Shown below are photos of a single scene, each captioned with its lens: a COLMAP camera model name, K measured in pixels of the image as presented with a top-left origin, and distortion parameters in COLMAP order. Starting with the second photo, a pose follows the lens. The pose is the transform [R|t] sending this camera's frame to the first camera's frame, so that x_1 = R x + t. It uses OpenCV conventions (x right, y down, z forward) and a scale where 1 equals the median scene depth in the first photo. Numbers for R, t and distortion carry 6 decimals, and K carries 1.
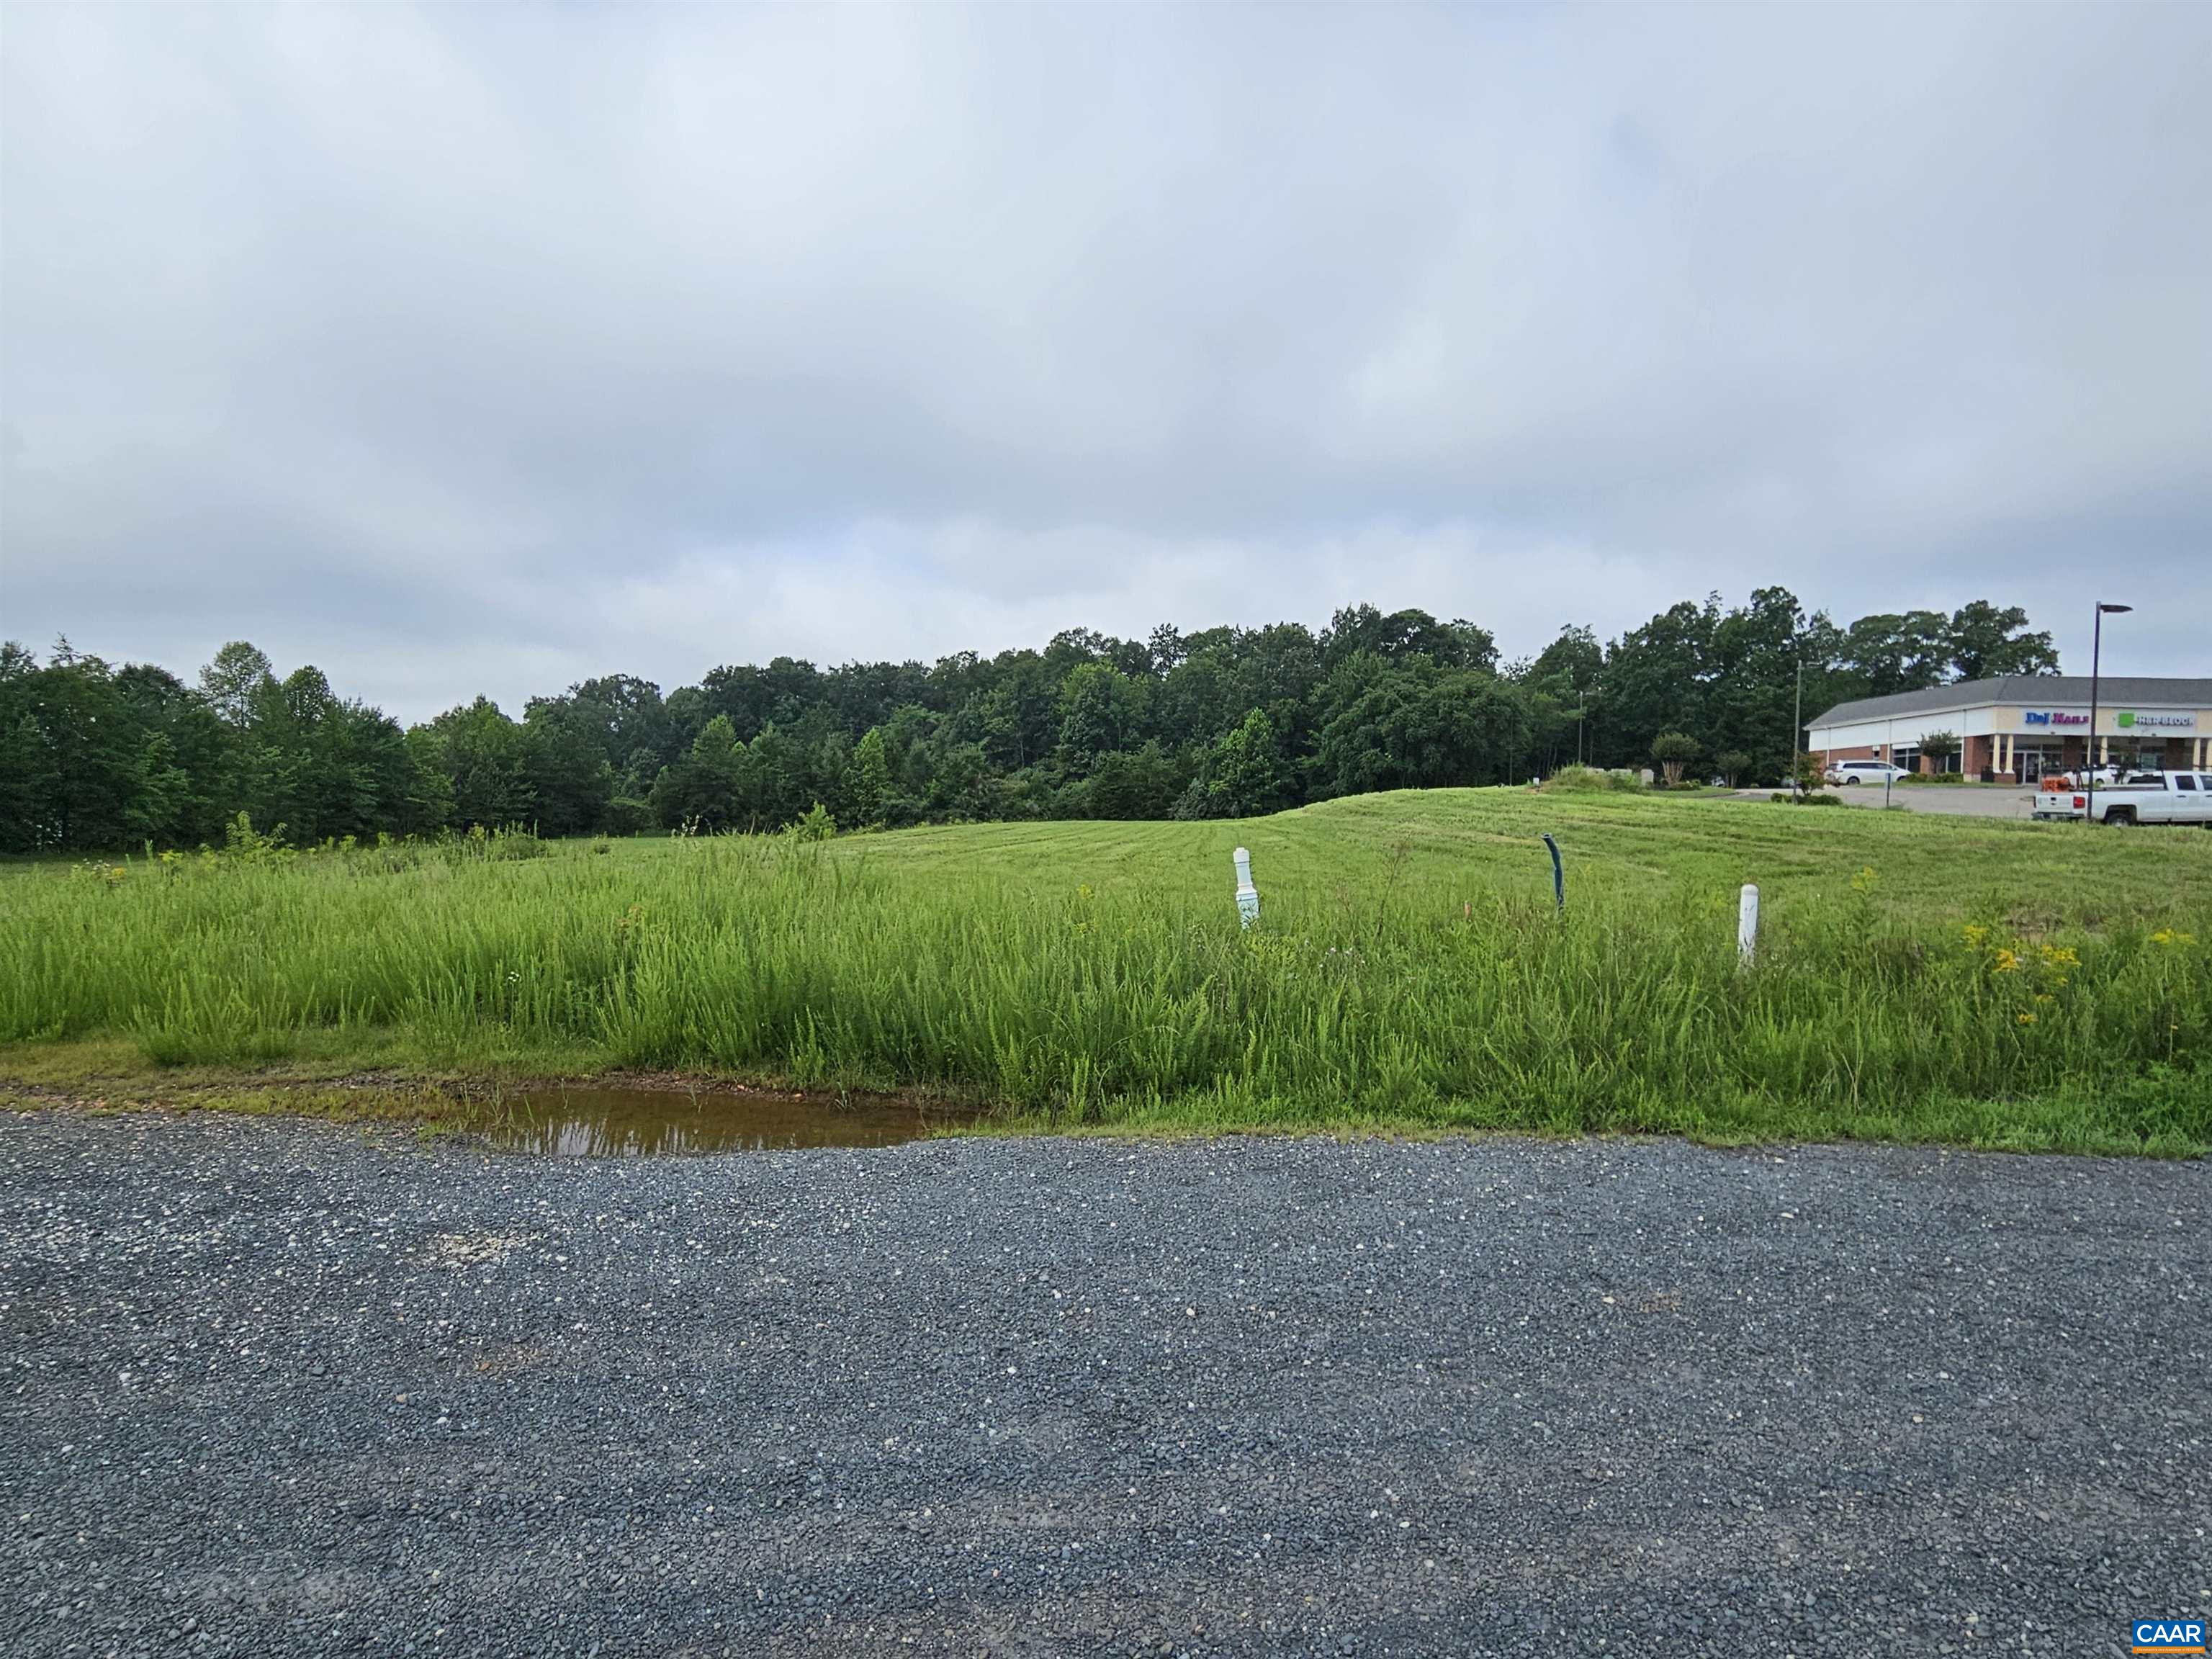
lens RADIAL K [[1187.4, 0, 1100.0], [0, 1187.4, 829.5], [0, 0, 1]] dist [0.000620, -0.000901]
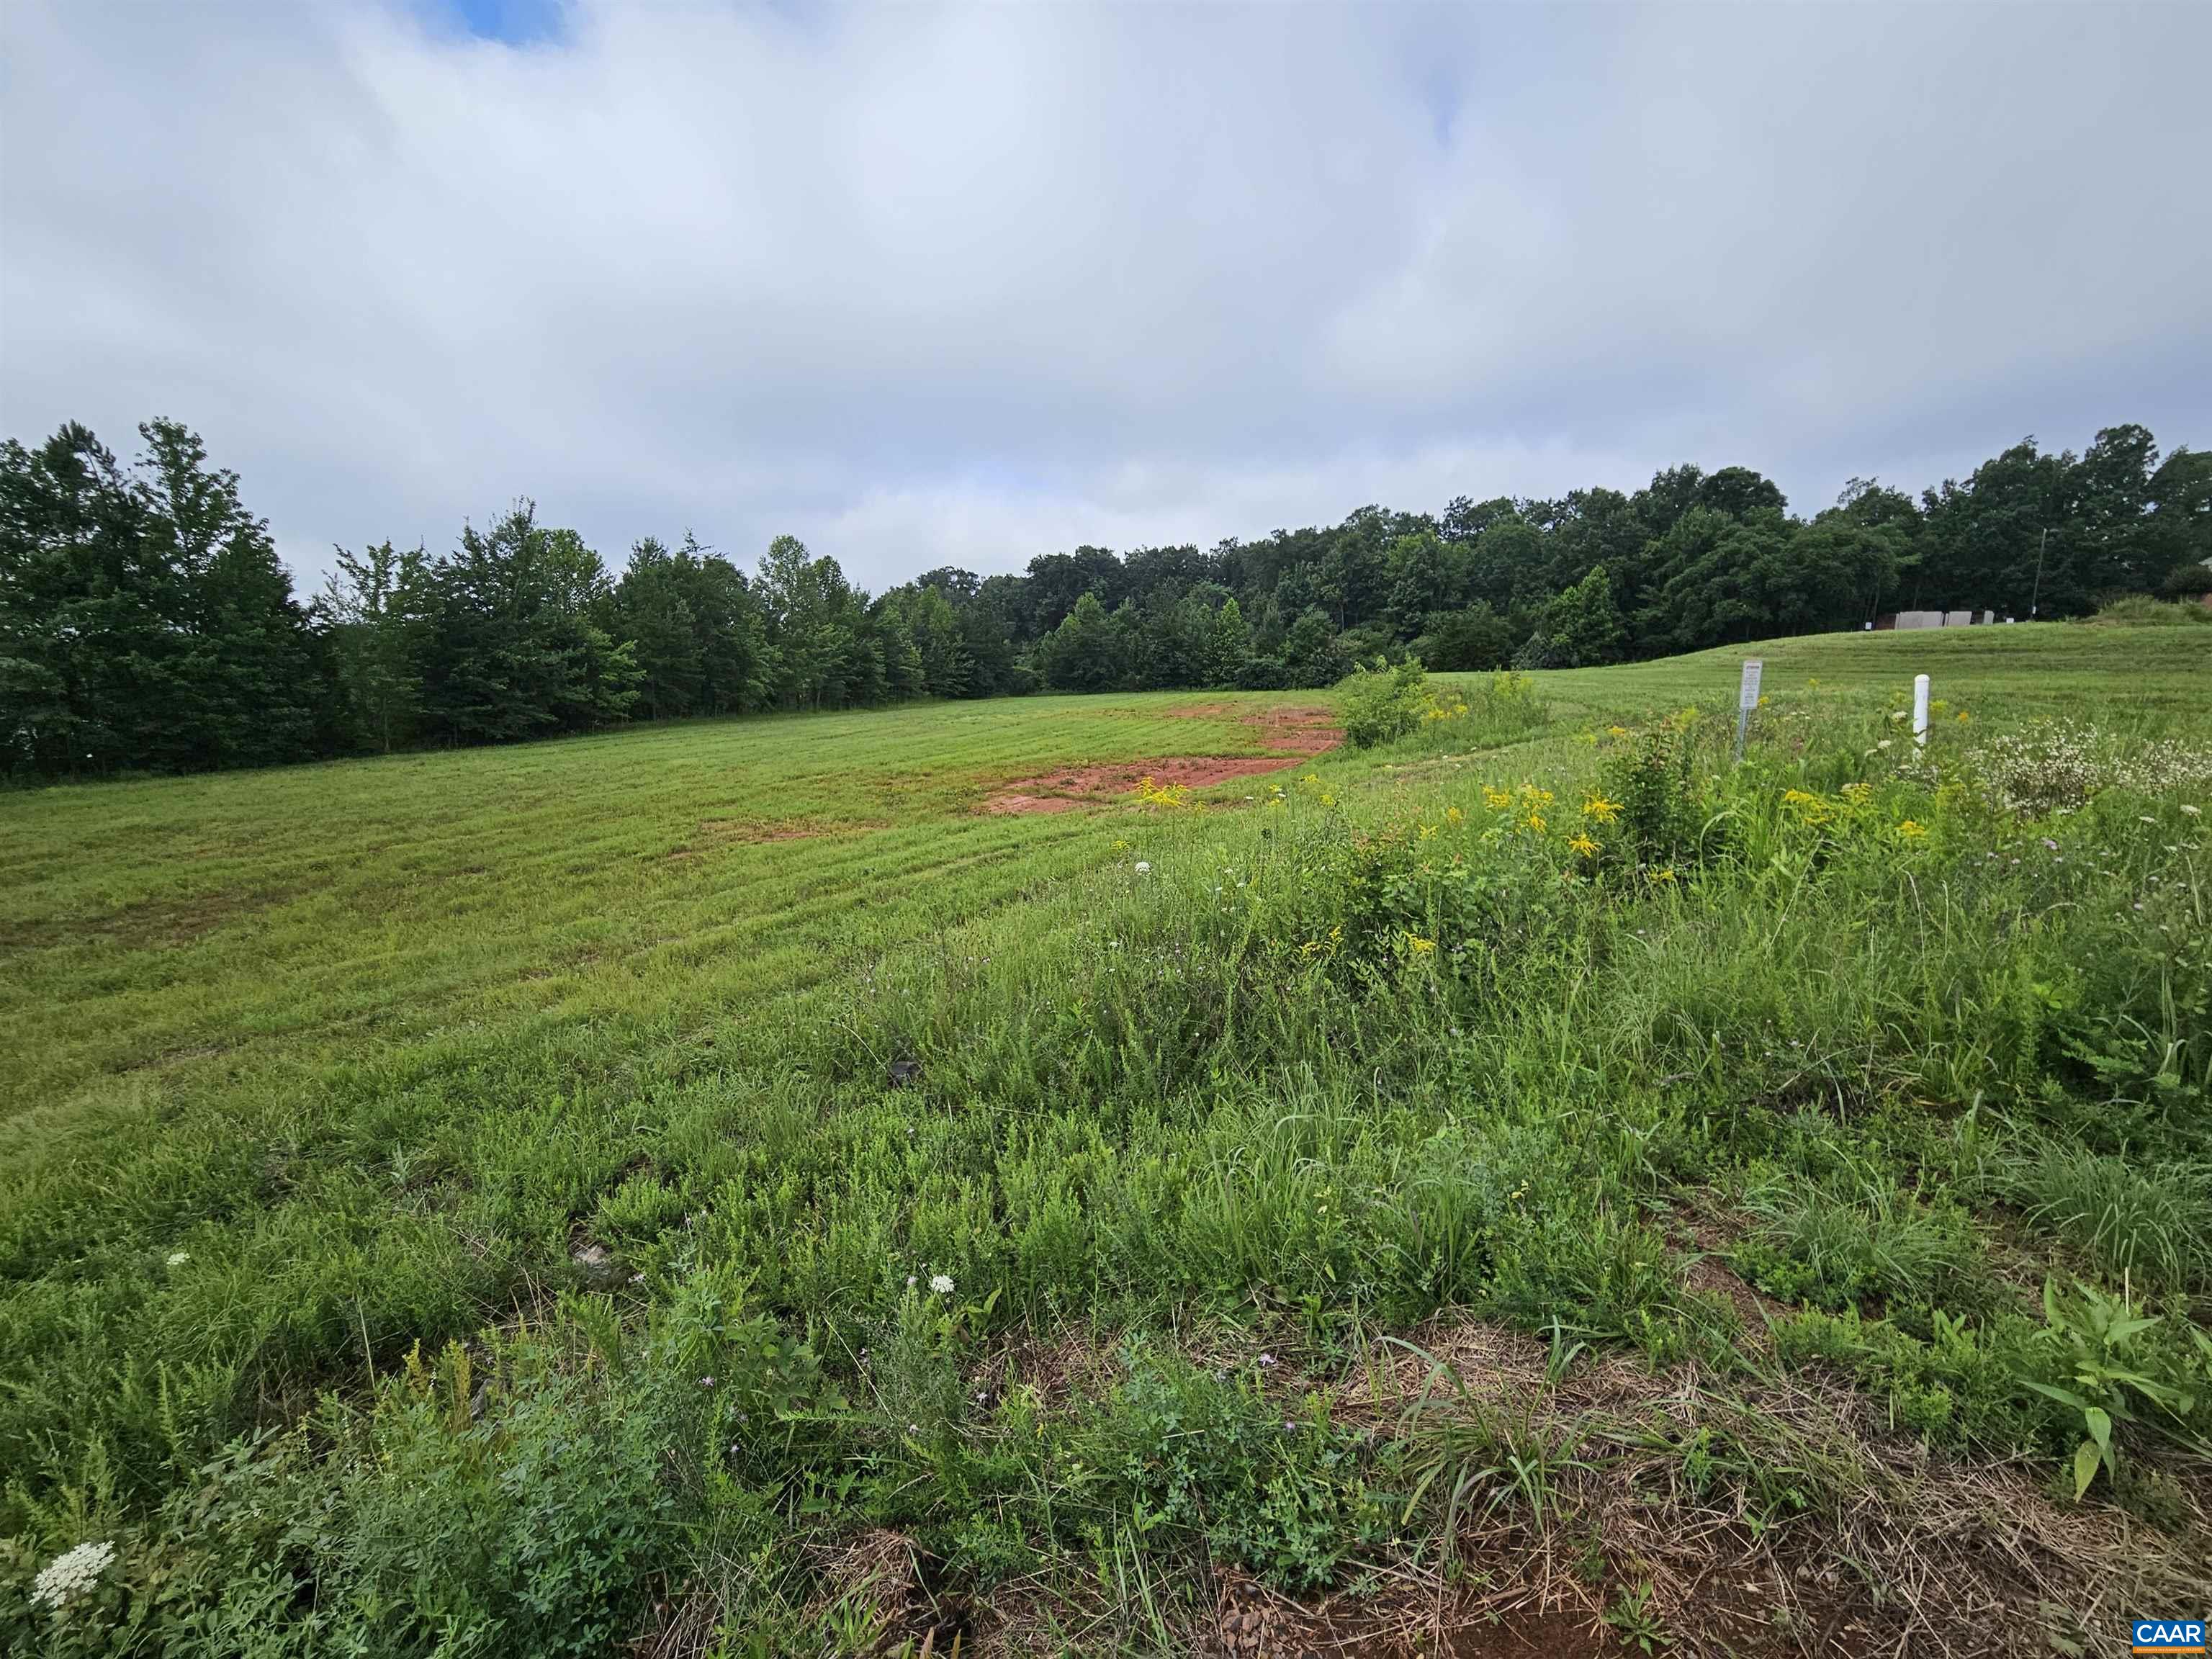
lens RADIAL K [[911.9, 0, 1106.3], [0, 911.9, 828.7], [0, 0, 1]] dist [-0.009415, 0.002452]
pose [[0.991868, -0.003825, -0.127216, -0.209975], [0.023094, 0.988365, 0.150340, 0.001740], [0.125161, -0.152056, 0.980415, 0.074843]]
